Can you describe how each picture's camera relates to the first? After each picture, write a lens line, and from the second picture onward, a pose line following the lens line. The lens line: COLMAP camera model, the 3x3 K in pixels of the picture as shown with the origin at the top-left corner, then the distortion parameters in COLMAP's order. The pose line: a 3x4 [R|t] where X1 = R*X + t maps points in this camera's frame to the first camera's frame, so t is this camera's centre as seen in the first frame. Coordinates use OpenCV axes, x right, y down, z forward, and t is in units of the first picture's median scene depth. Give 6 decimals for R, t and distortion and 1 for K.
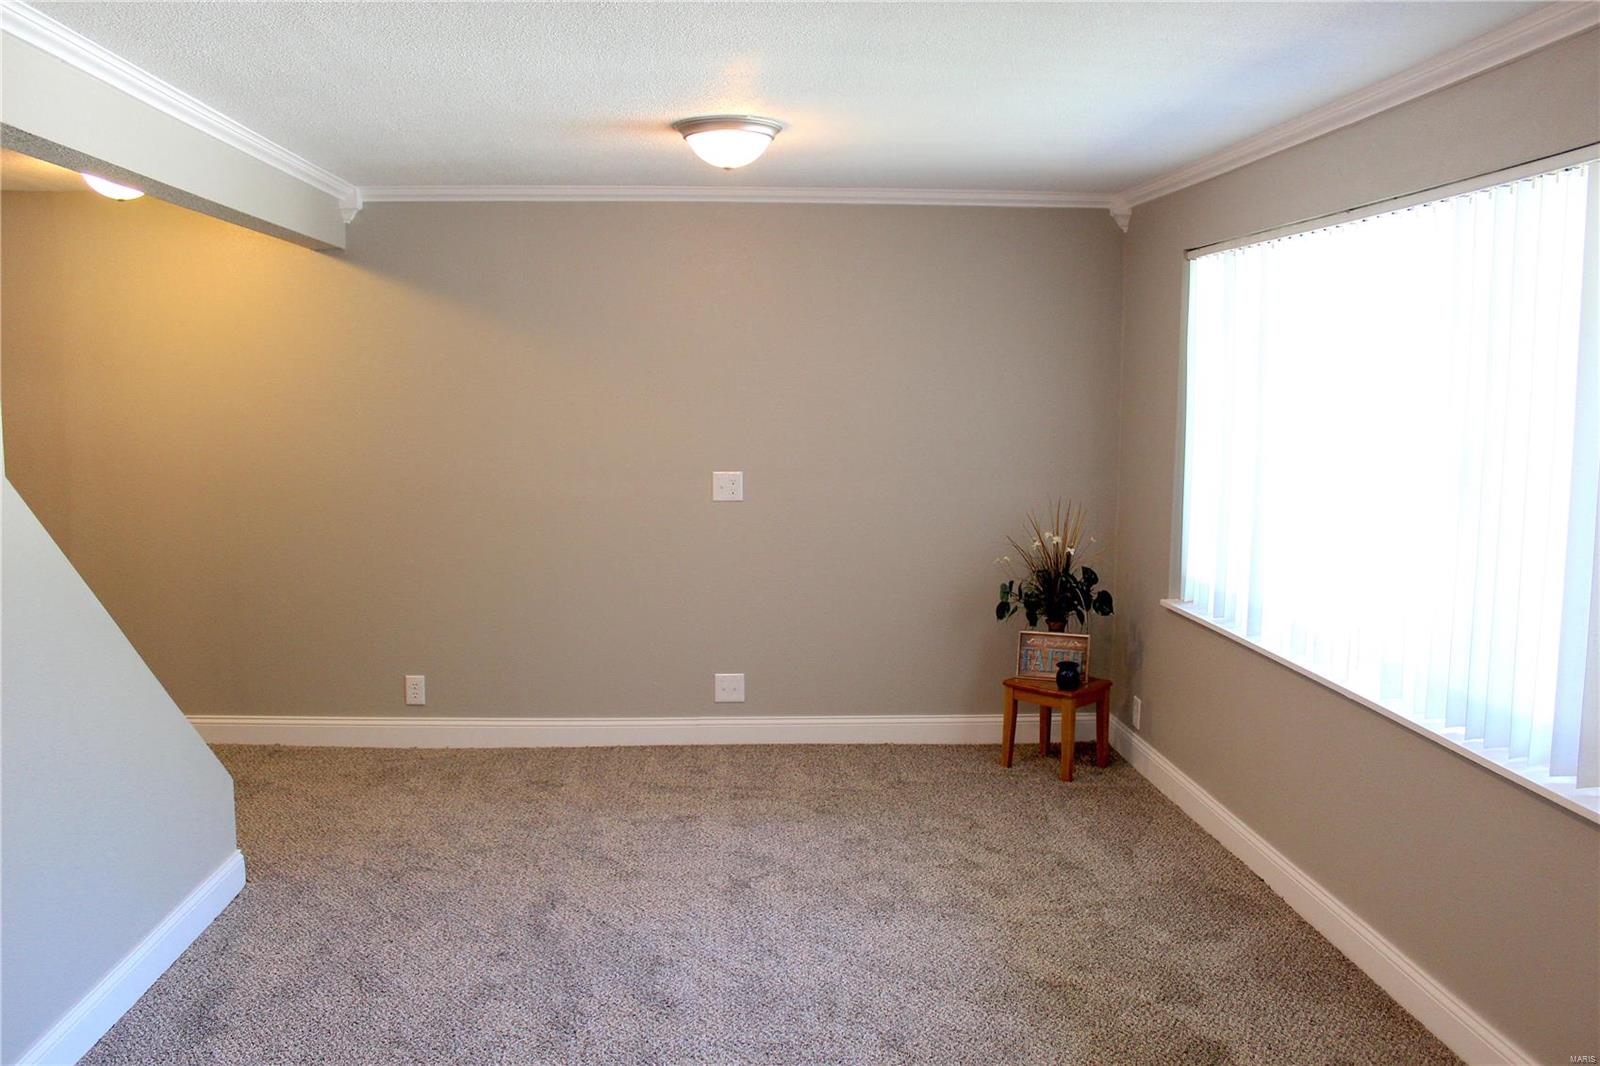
lens RADIAL K [[1303.7, 0, 804.2], [0, 1303.7, 524.2], [0, 0, 1]] dist [-0.146086, 0.111527]
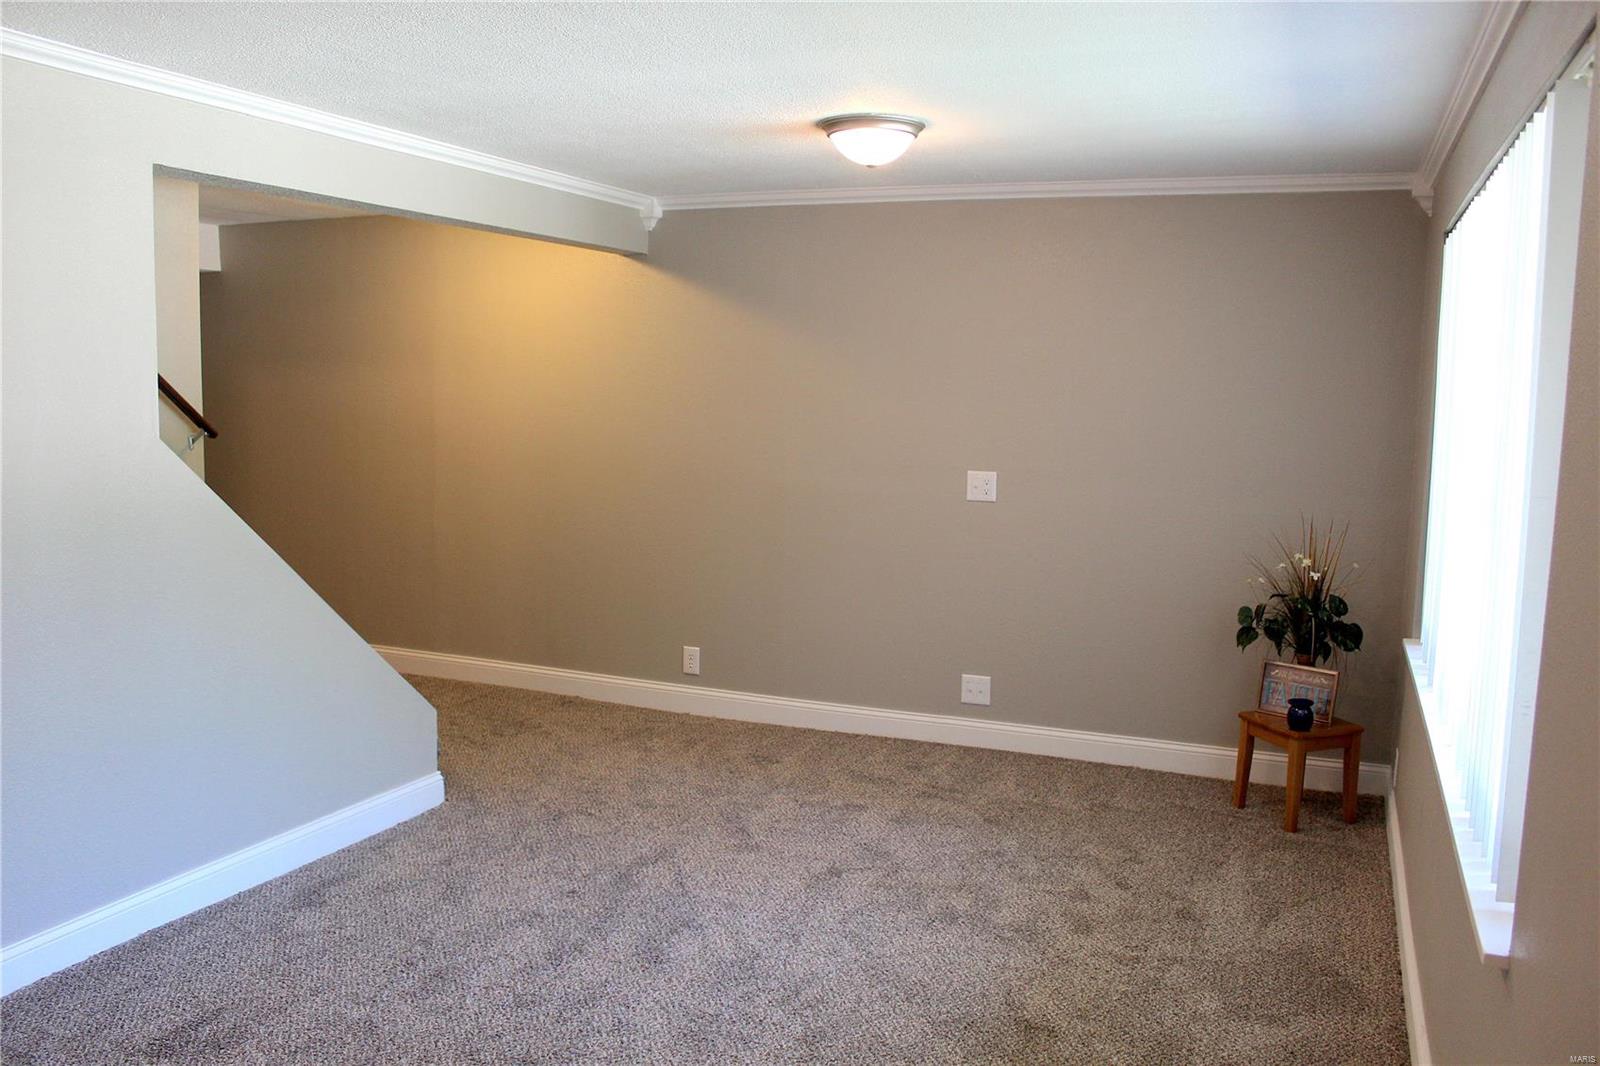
lens RADIAL K [[1303.7, 0, 795.4], [0, 1303.7, 527.2], [0, 0, 1]] dist [-0.146086, 0.111527]
pose [[0.899568, 0.059820, -0.432665, 0.263420], [-0.060978, 0.998076, 0.011212, -0.000435], [0.432503, 0.016297, 0.901485, 0.053407]]
